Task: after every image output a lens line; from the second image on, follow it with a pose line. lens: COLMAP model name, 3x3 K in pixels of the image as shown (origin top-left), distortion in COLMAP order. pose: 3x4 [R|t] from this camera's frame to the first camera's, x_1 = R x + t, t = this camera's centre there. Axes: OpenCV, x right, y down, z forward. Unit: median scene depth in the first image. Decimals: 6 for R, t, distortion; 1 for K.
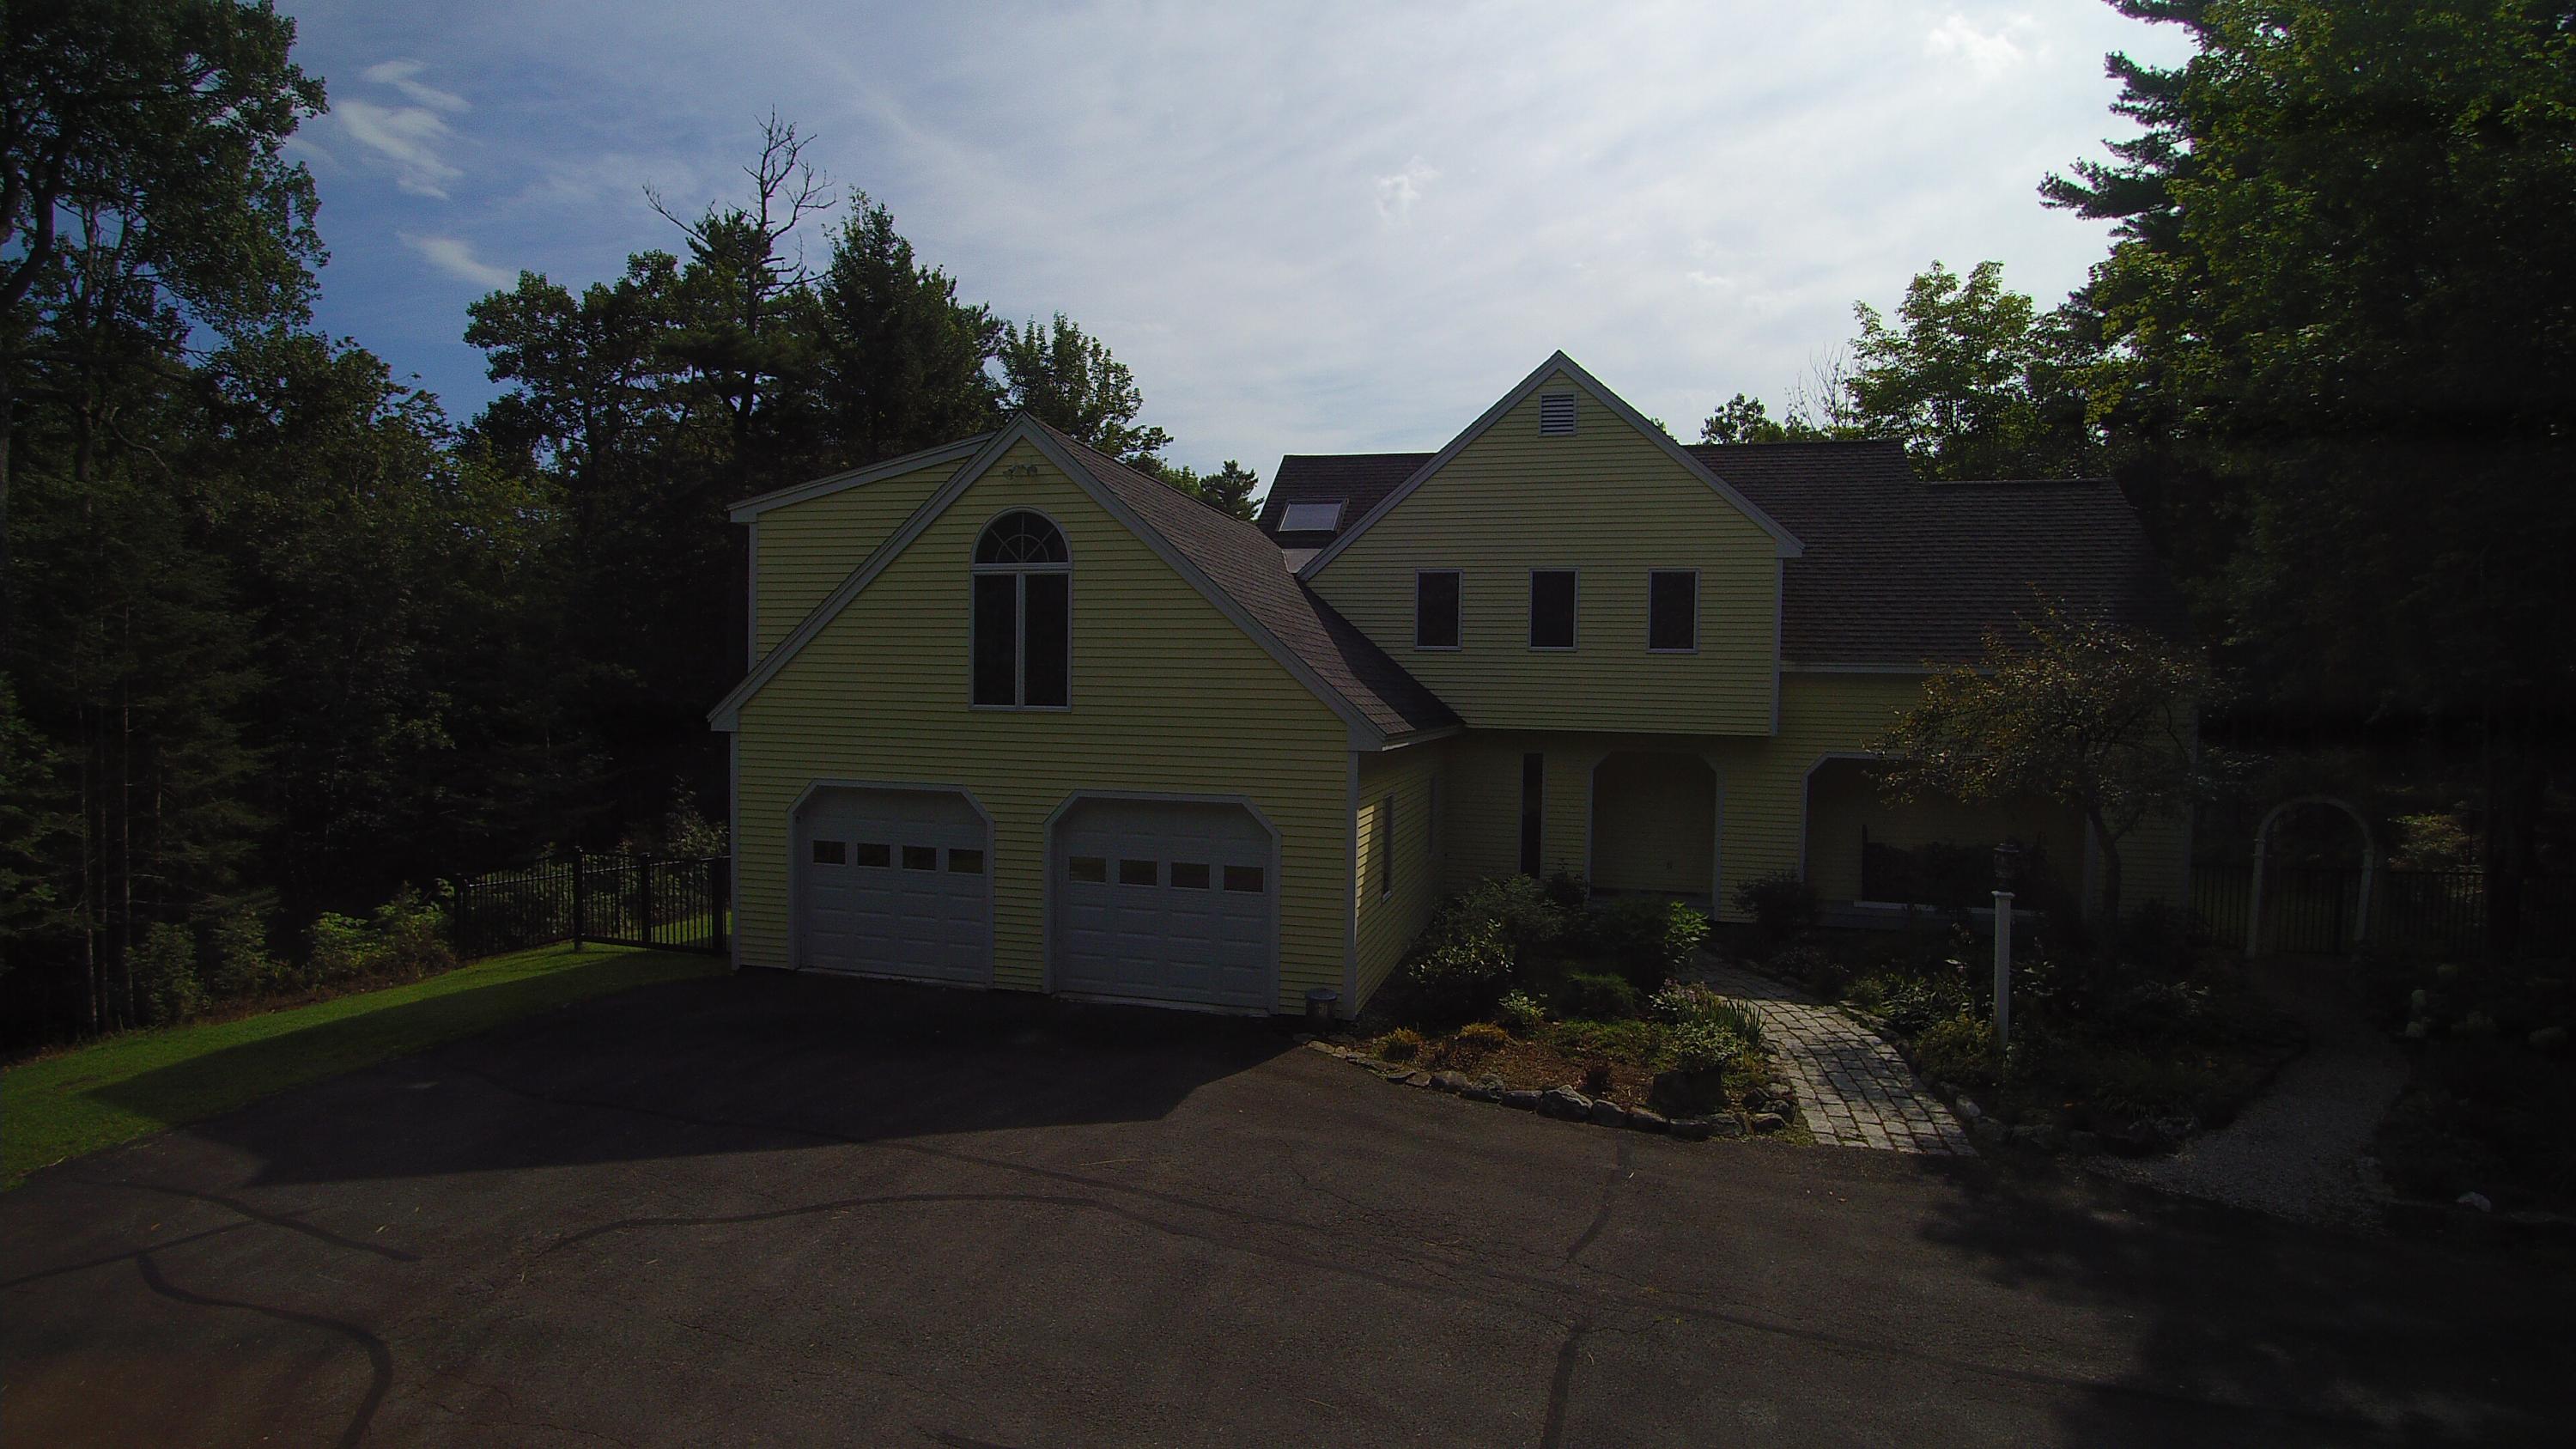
lens RADIAL K [[1227.1, 0, 1293.9], [0, 1227.1, 722.9], [0, 0, 1]] dist [-0.026143, -0.021384]
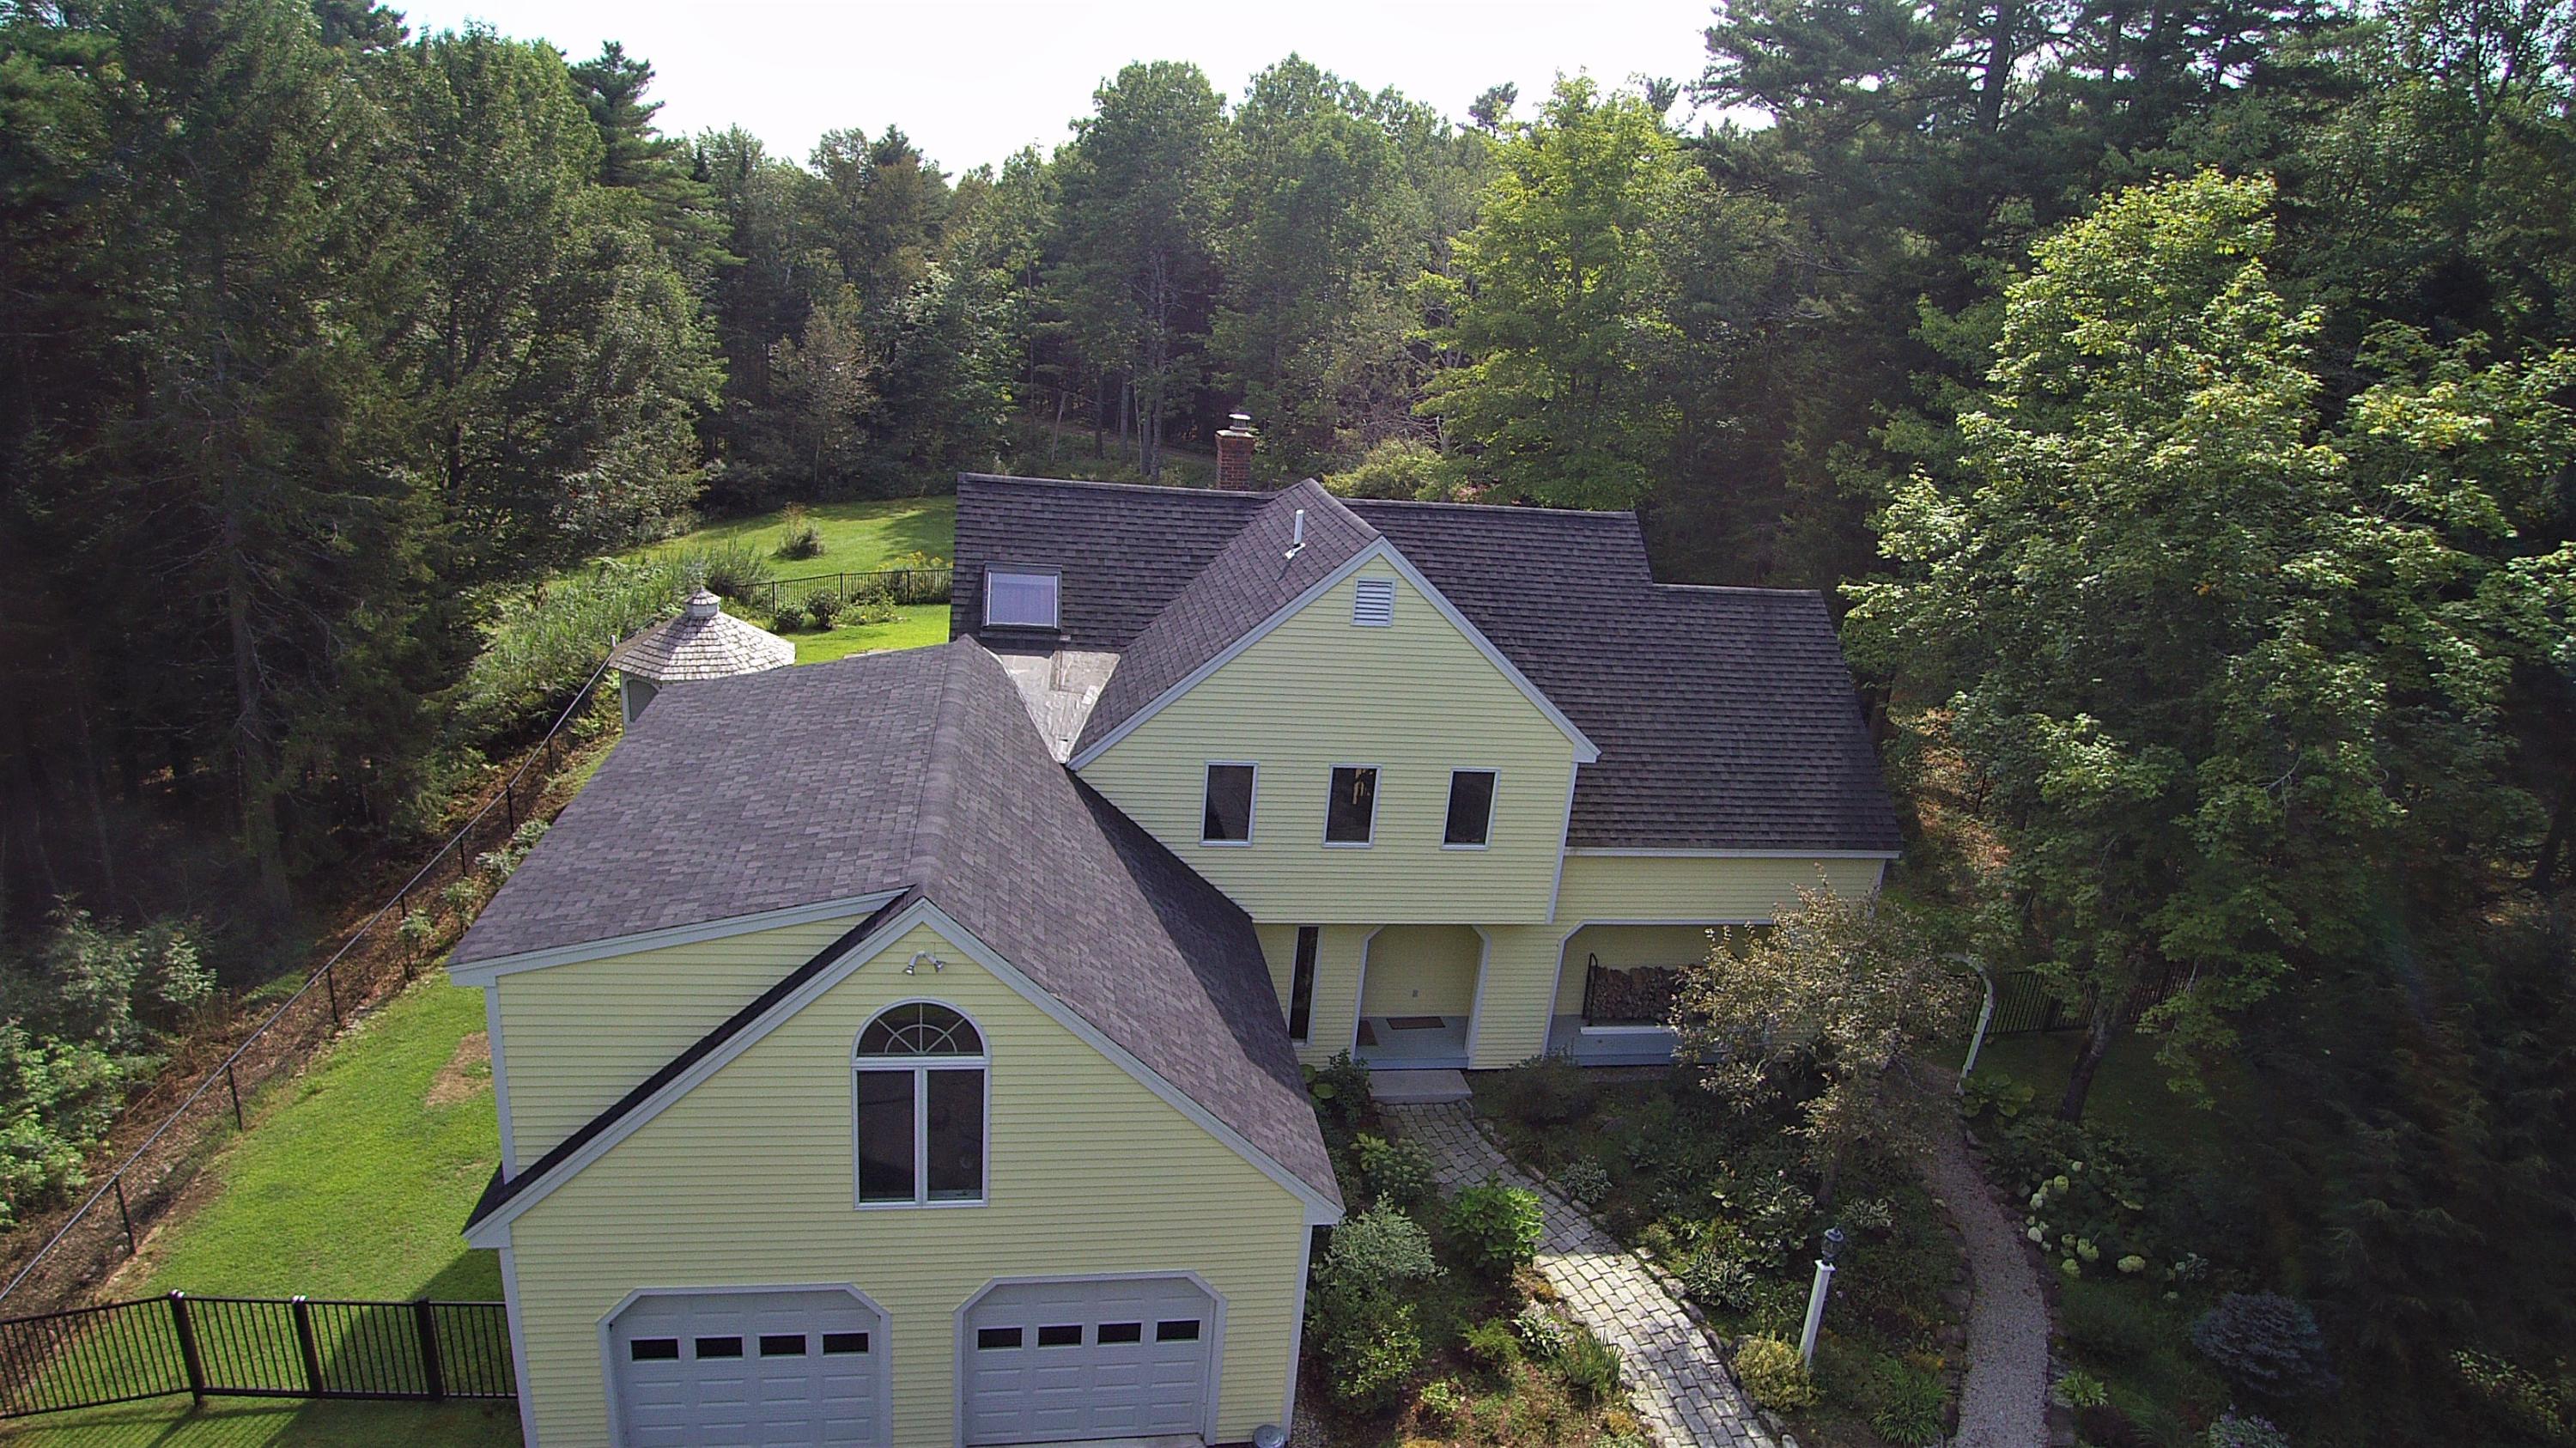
lens RADIAL K [[1449.6, 0, 1288.0], [0, 1449.6, 724.0], [0, 0, 1]] dist [-0.034548, -0.002313]
pose [[0.910294, -0.069690, 0.408054, -0.378199], [-0.058224, 0.954374, 0.292882, -0.643348], [-0.409847, -0.290367, 0.864703, 0.118704]]
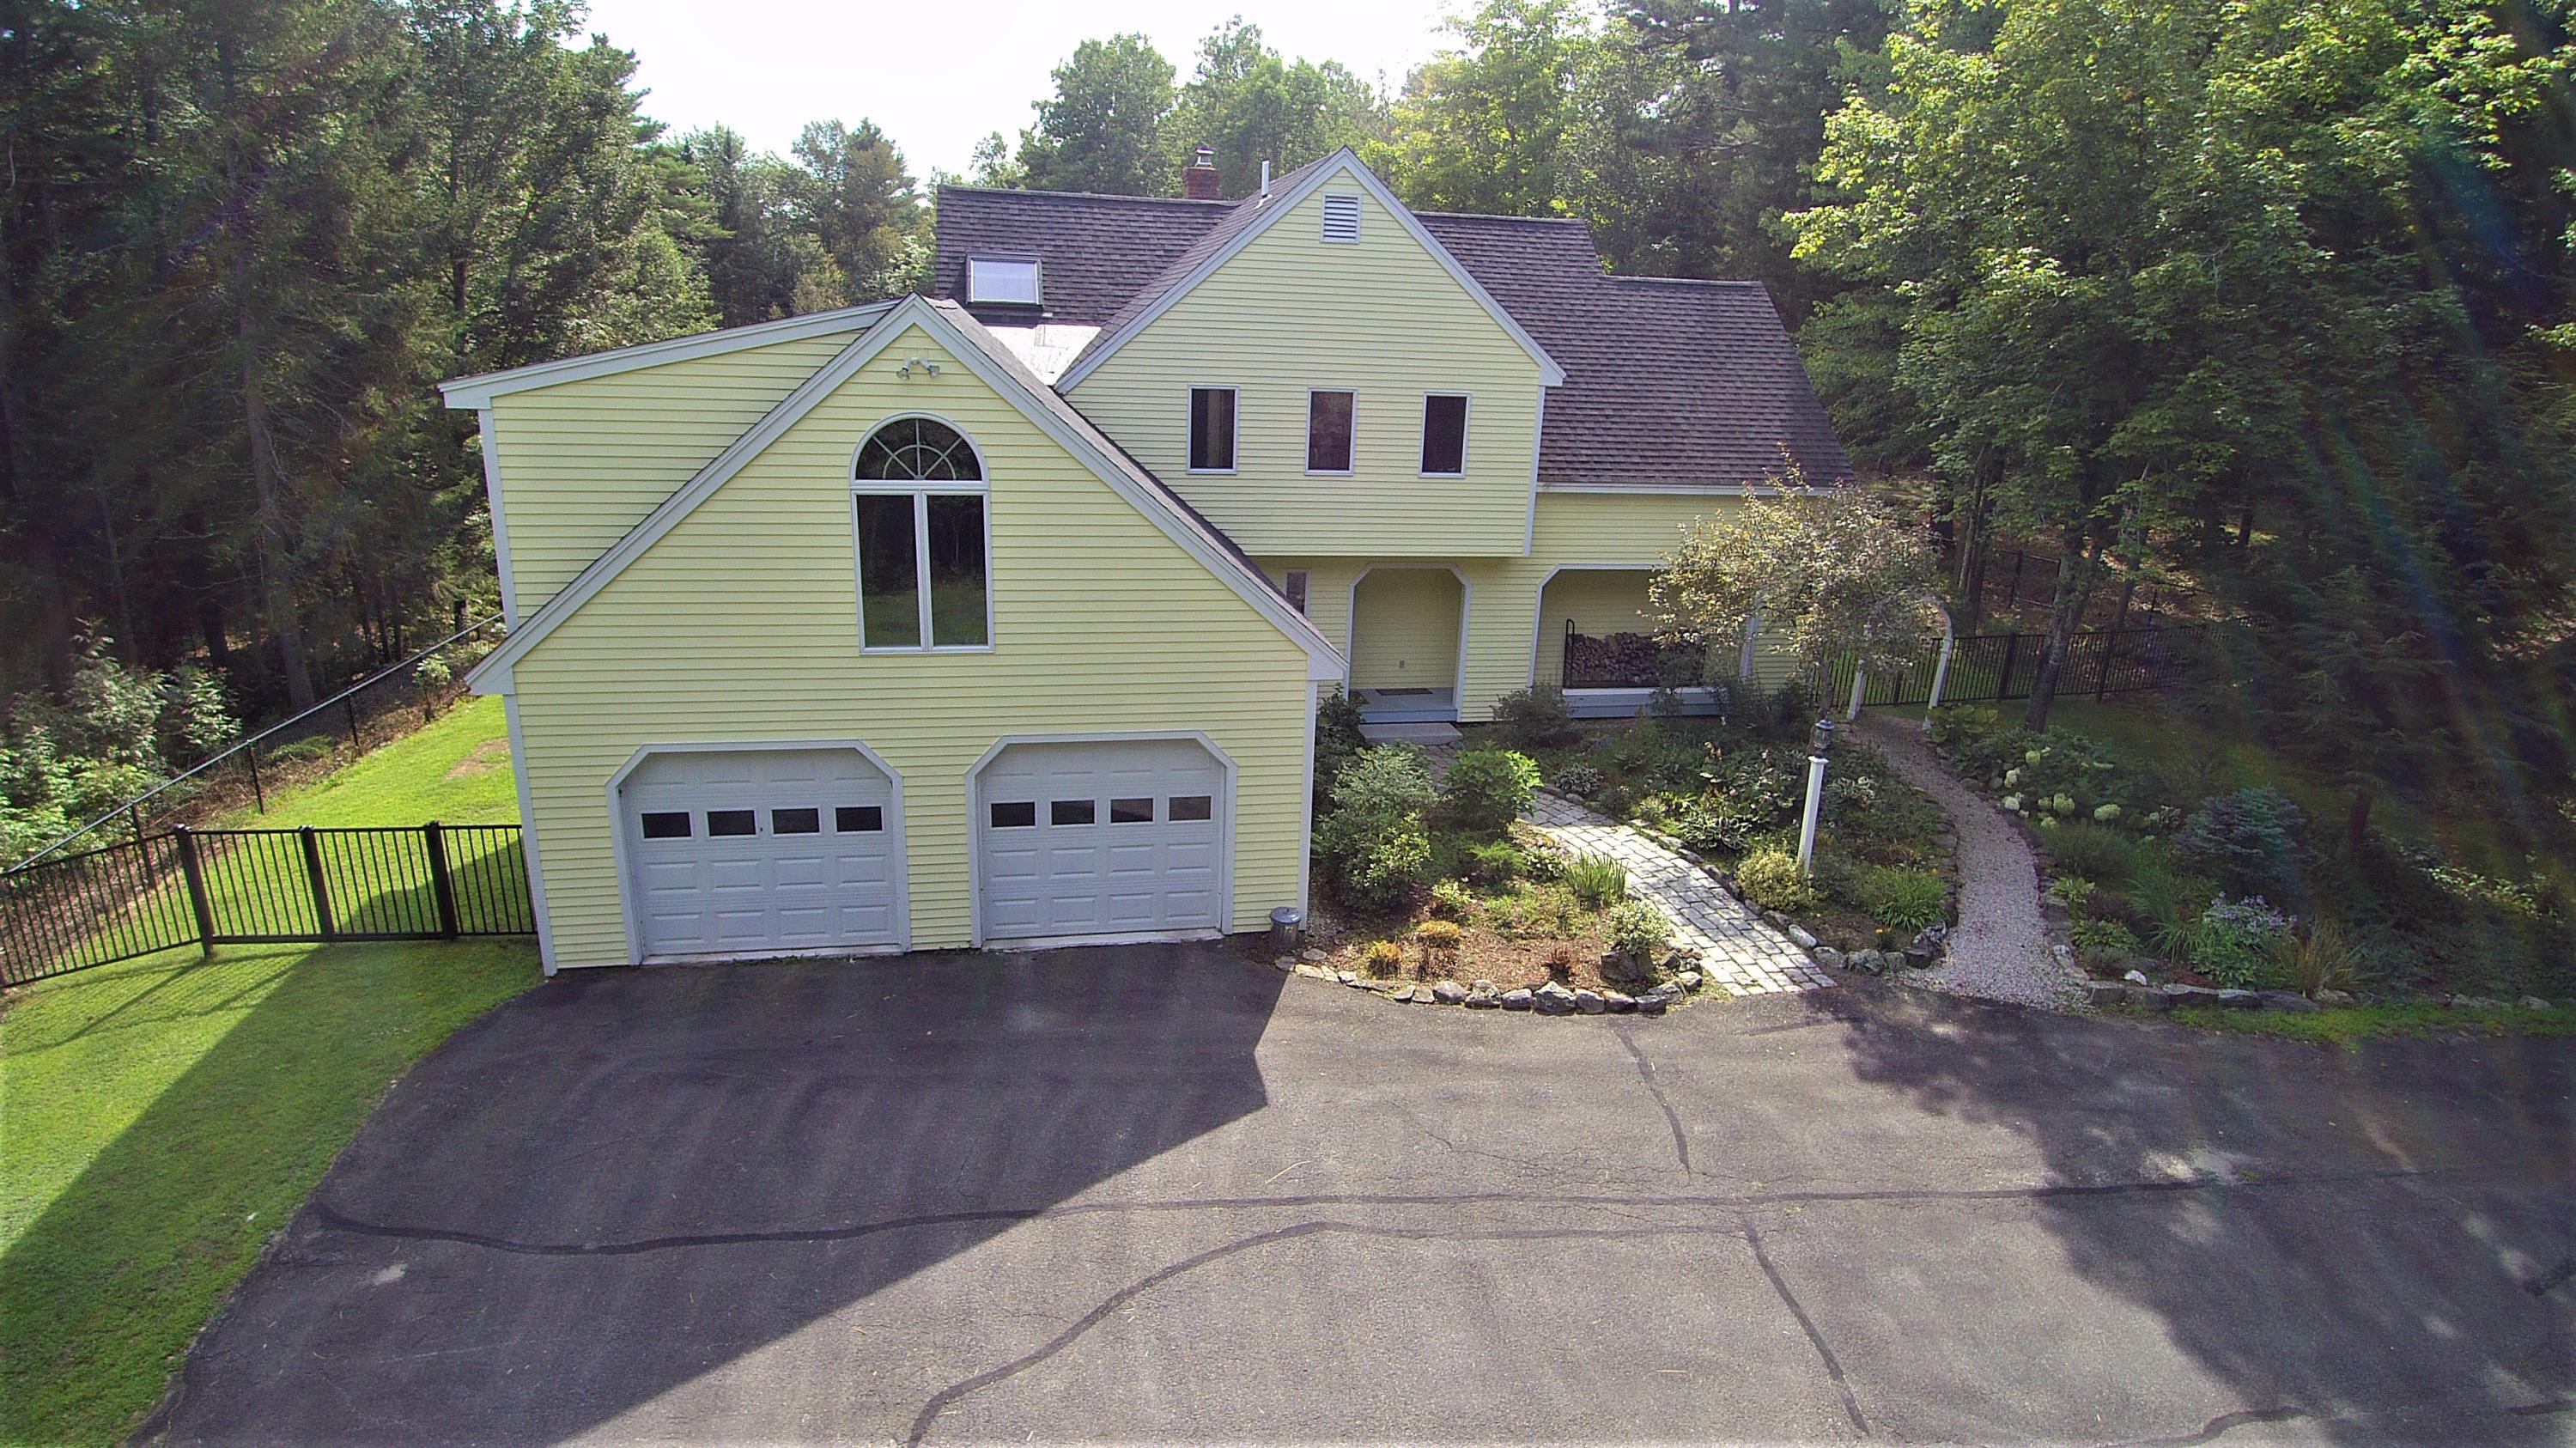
lens RADIAL K [[1339.2, 0, 1288.0], [0, 1339.2, 724.0], [0, 0, 1]] dist [-0.031900, -0.001686]
pose [[0.897777, -0.114430, 0.425327, -0.401283], [-0.010807, 0.959648, 0.280996, -0.228552], [-0.440319, -0.256868, 0.860313, 0.066778]]
